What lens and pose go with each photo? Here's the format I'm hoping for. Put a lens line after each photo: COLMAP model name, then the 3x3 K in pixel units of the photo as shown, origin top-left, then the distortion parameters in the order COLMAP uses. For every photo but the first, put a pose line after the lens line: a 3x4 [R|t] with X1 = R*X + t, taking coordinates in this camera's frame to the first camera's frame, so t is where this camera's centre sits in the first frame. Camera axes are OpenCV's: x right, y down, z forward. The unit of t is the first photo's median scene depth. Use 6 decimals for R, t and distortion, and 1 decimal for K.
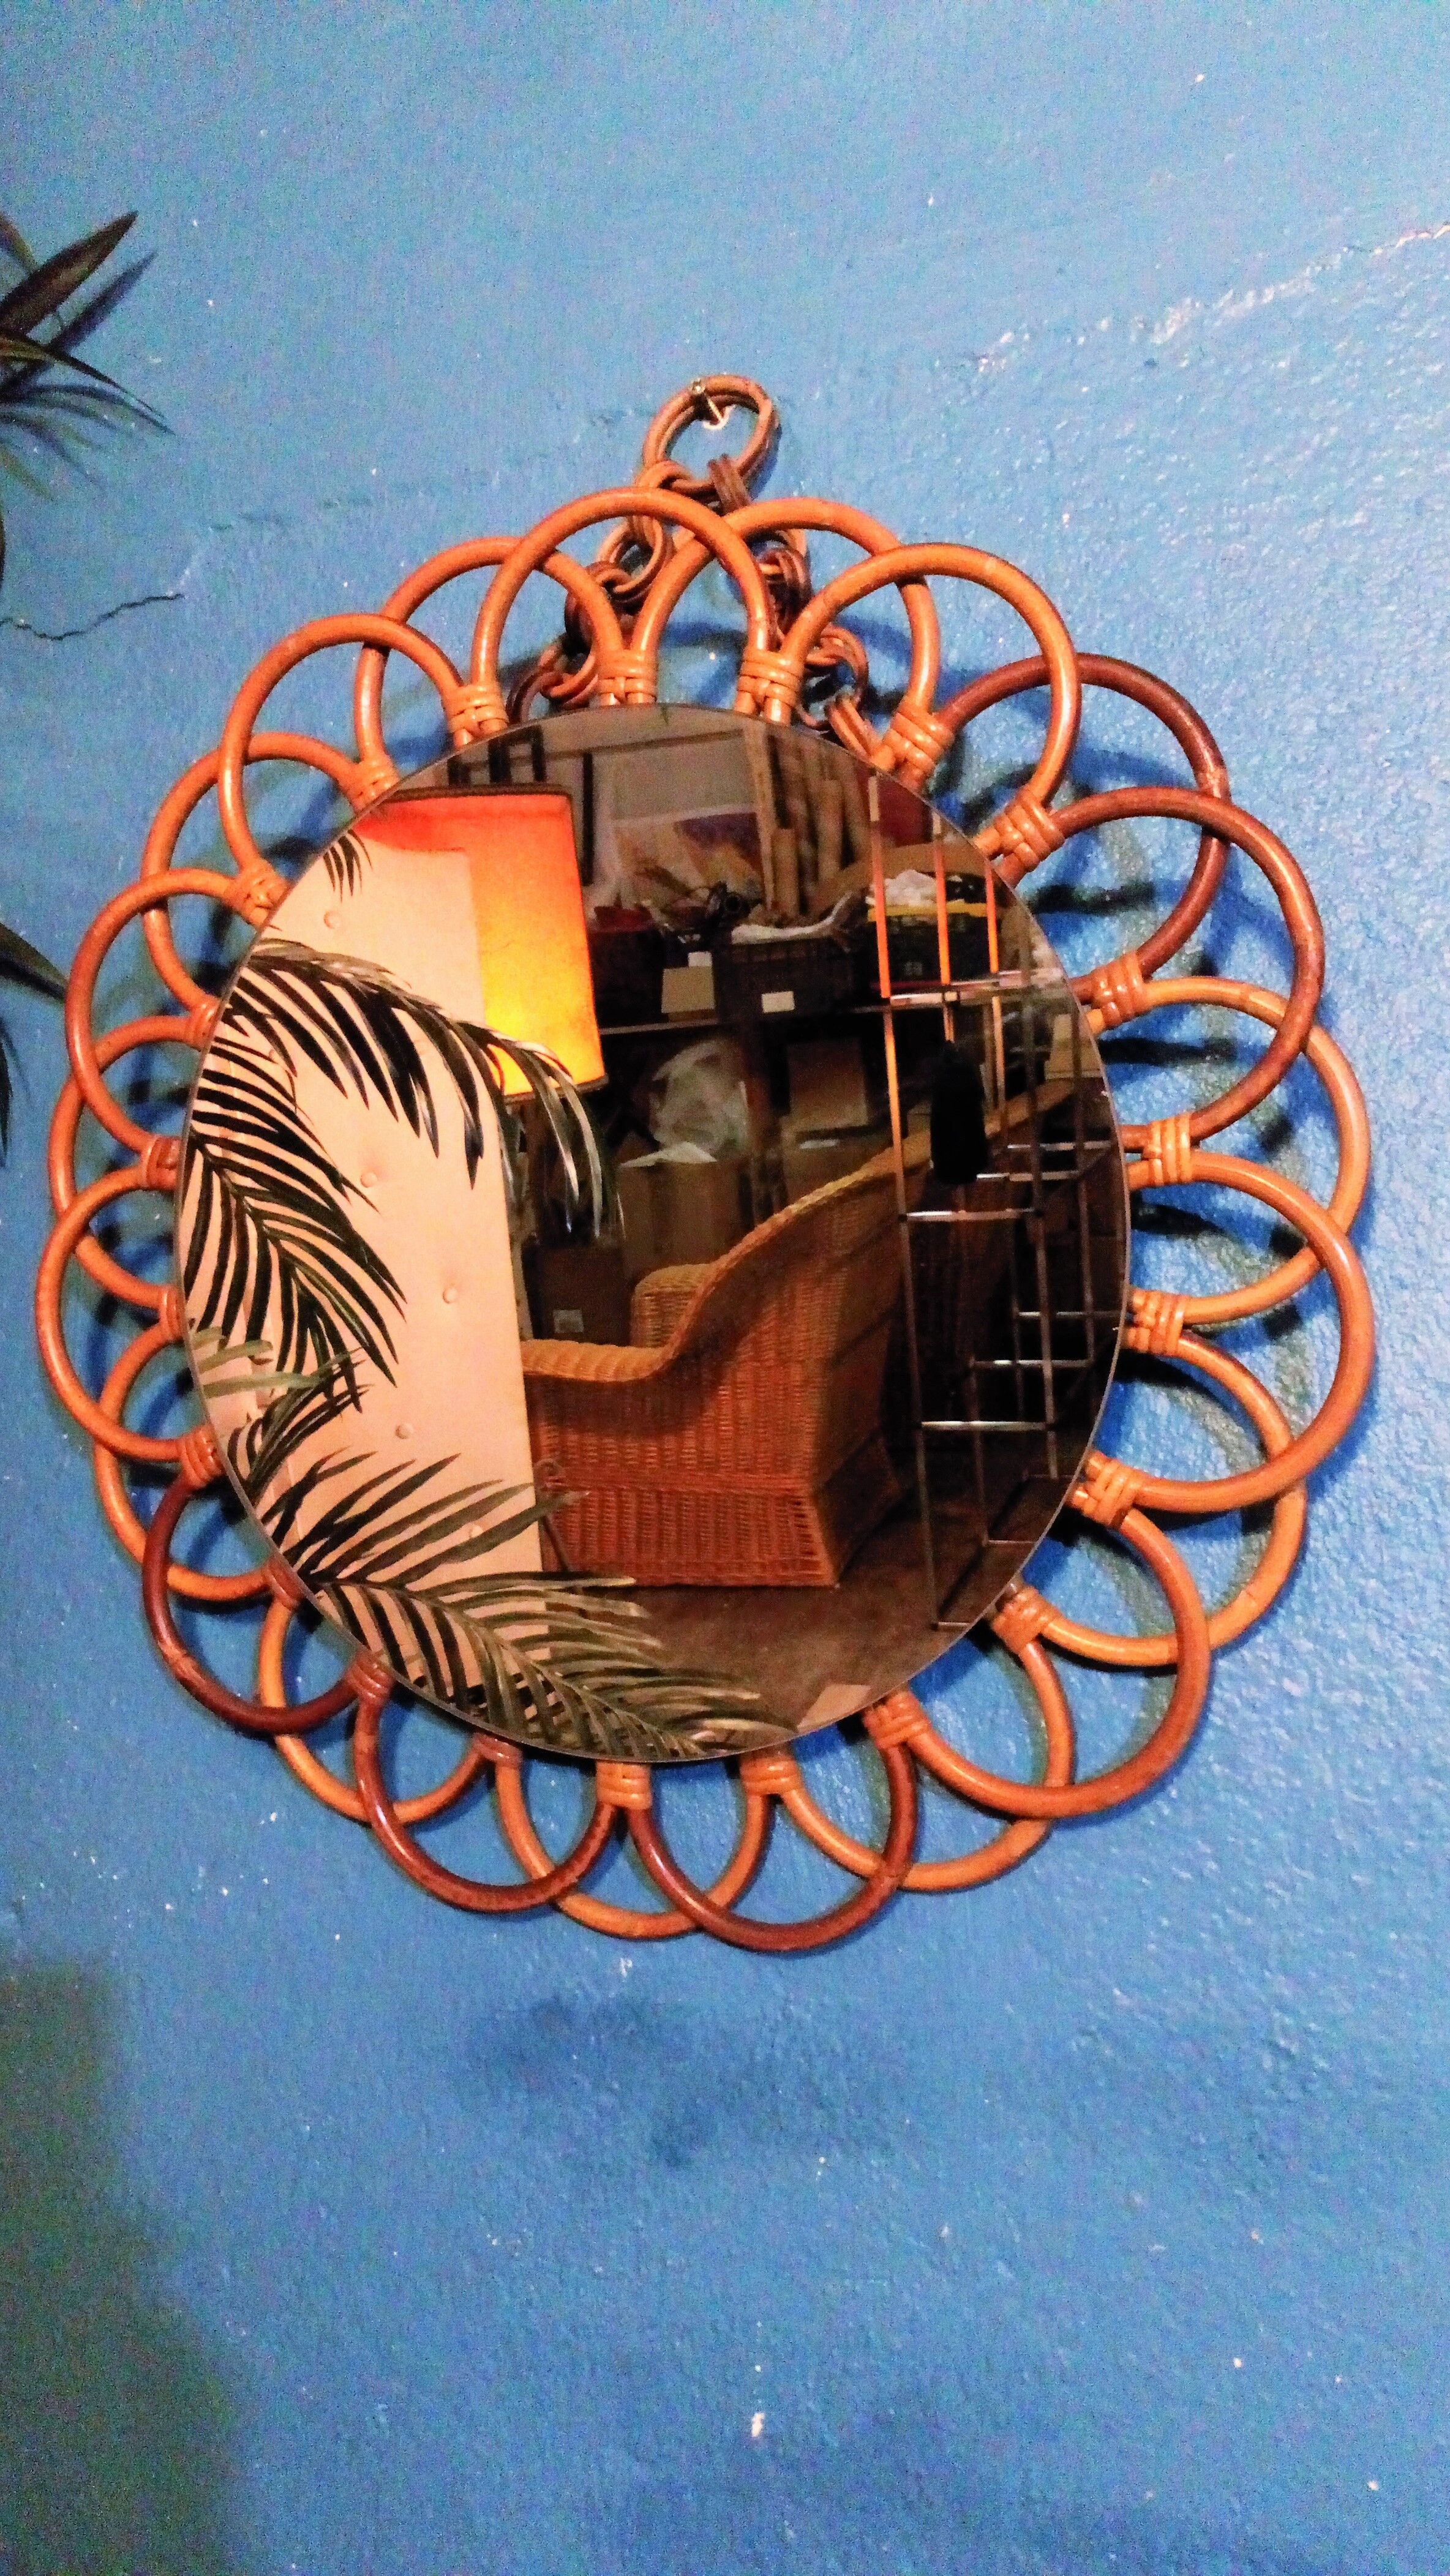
lens RADIAL K [[1881.5, 0, 725.0], [0, 1881.5, 1288.0], [0, 0, 1]] dist [-0.006432, -0.009403]
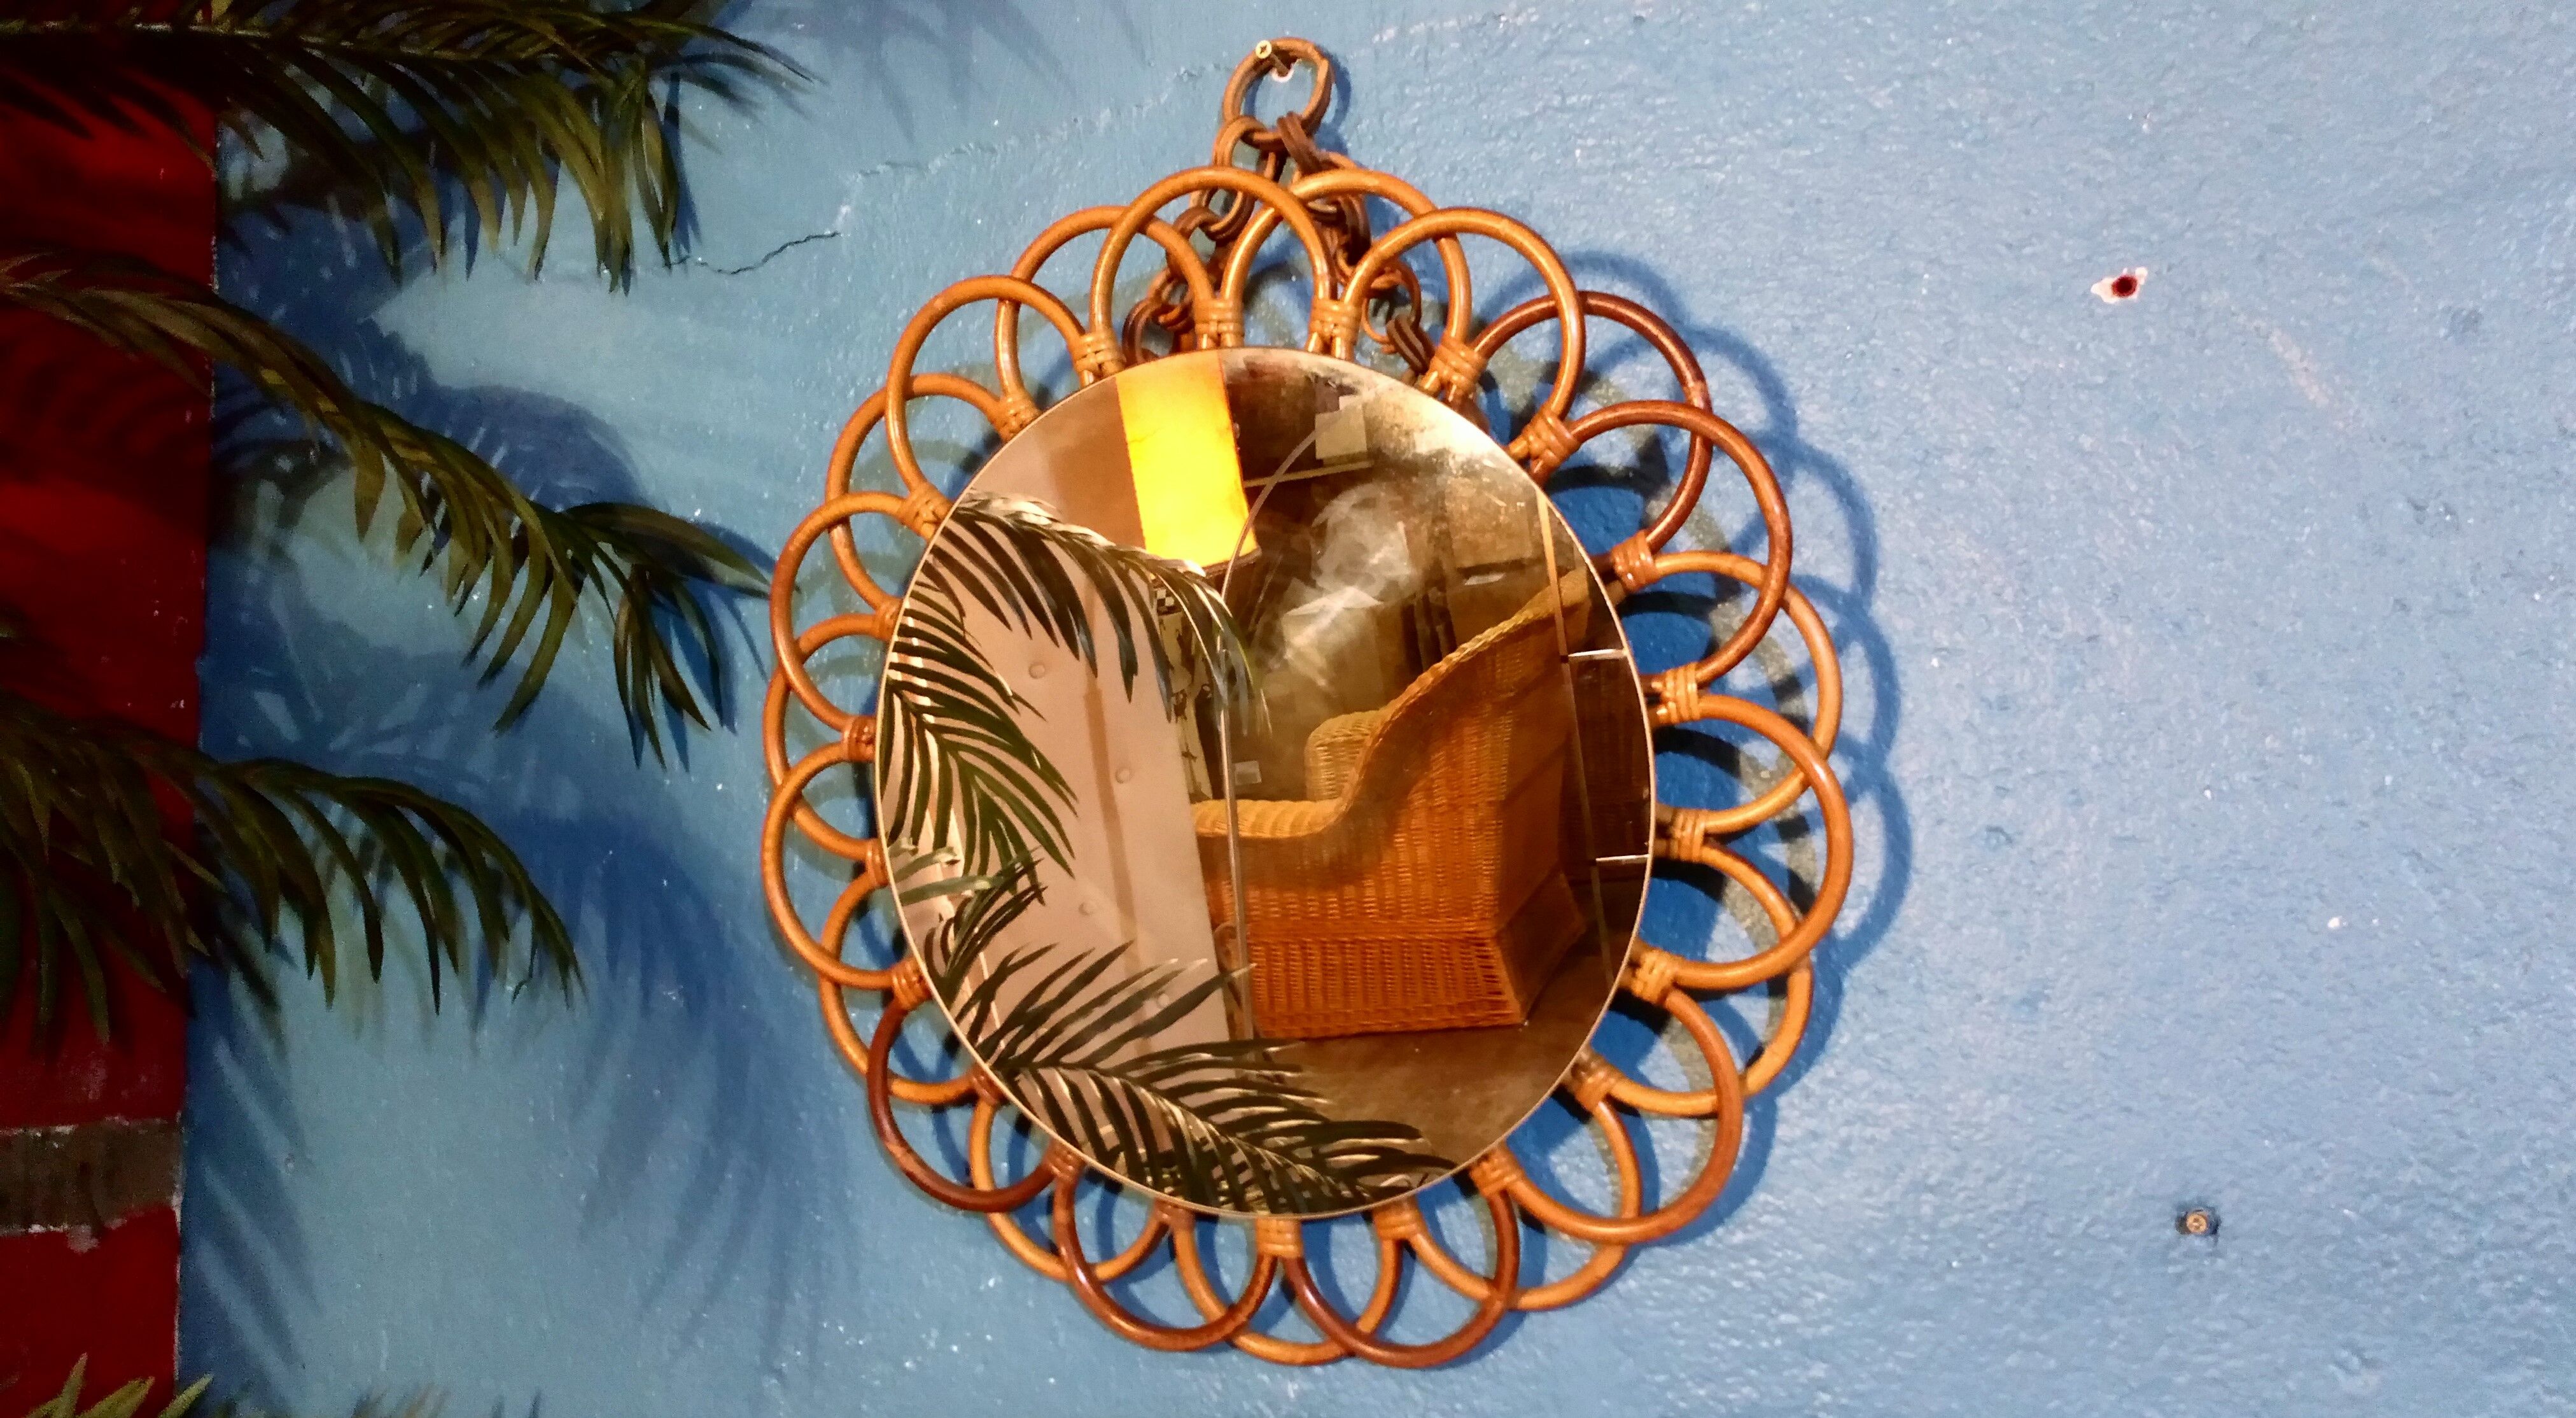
lens RADIAL K [[1937.4, 0, 1357.3], [0, 1937.4, 730.5], [0, 0, 1]] dist [0.005854, 0.001262]
pose [[0.997291, -0.068100, -0.027797, 0.027911], [0.068300, 0.997645, 0.006308, -0.034116], [0.027302, -0.008189, 0.999594, -0.125484]]
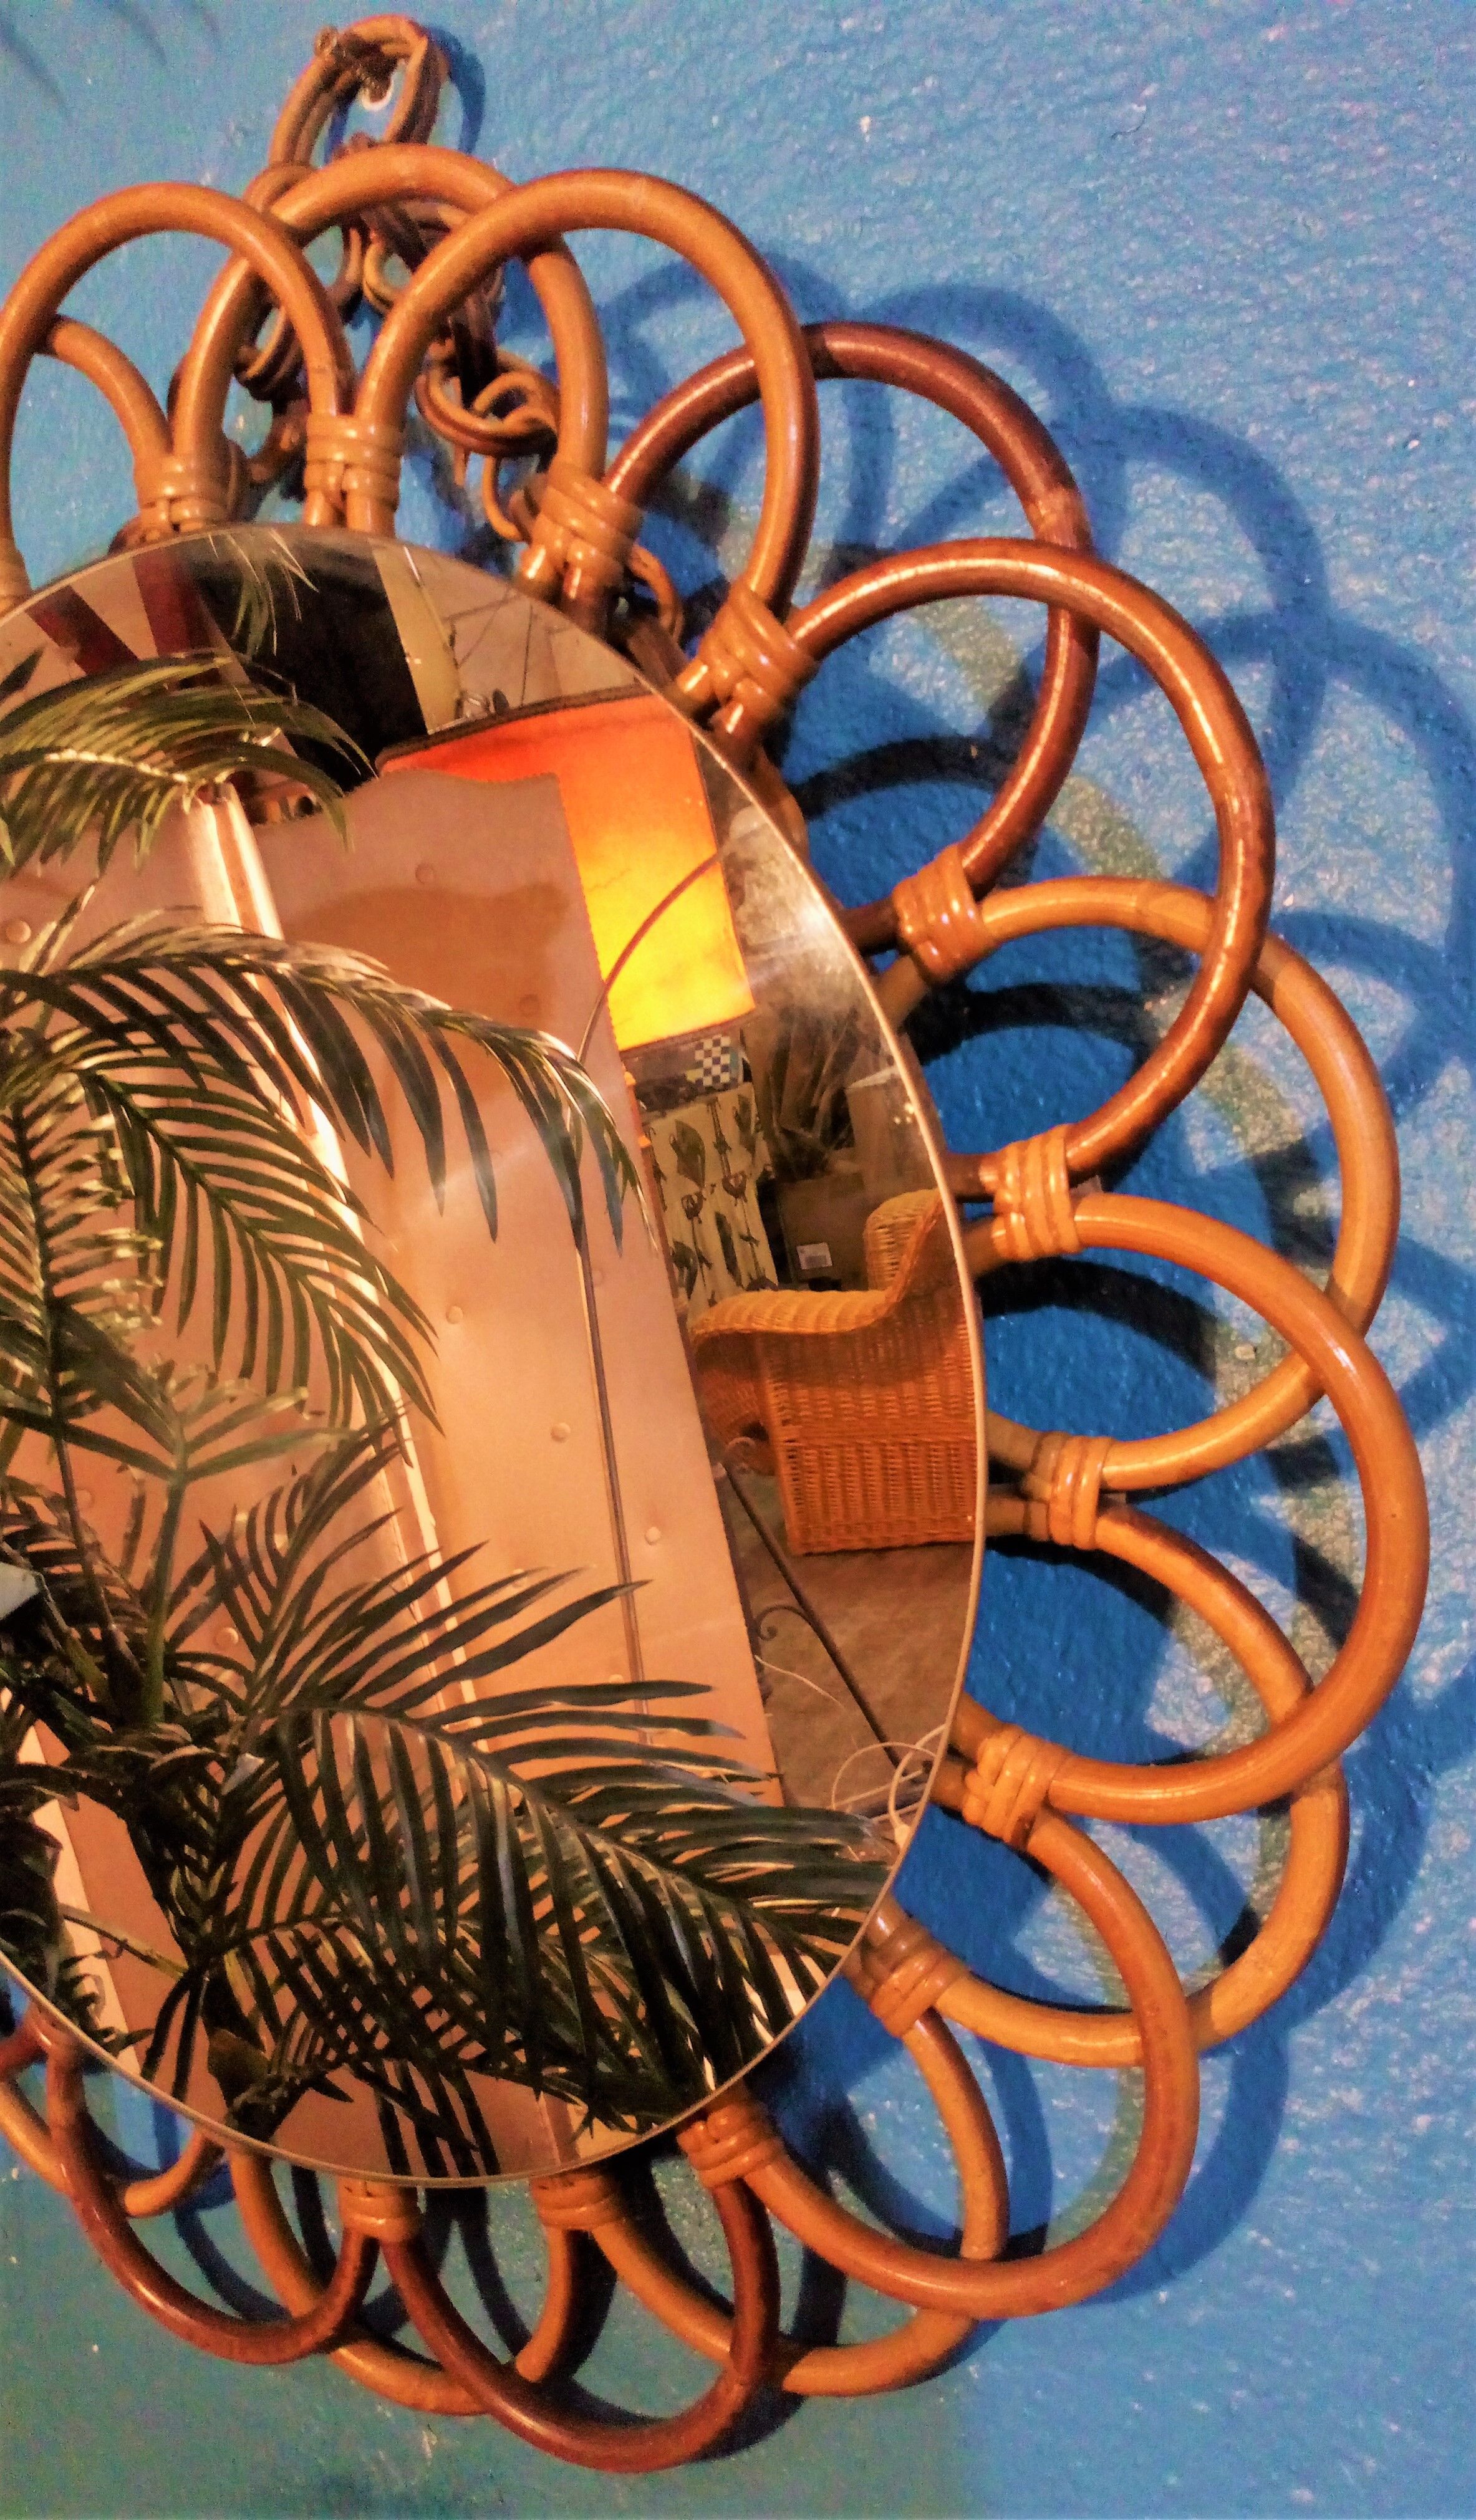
lens RADIAL K [[1922.1, 0, 742.4], [0, 1922.1, 1320.8], [0, 0, 1]] dist [0.047462, -0.087821]
pose [[0.983708, -0.093573, -0.153502, 0.109941], [0.103310, 0.993031, 0.056715, -0.036676], [0.147125, -0.071649, 0.986519, 0.195031]]
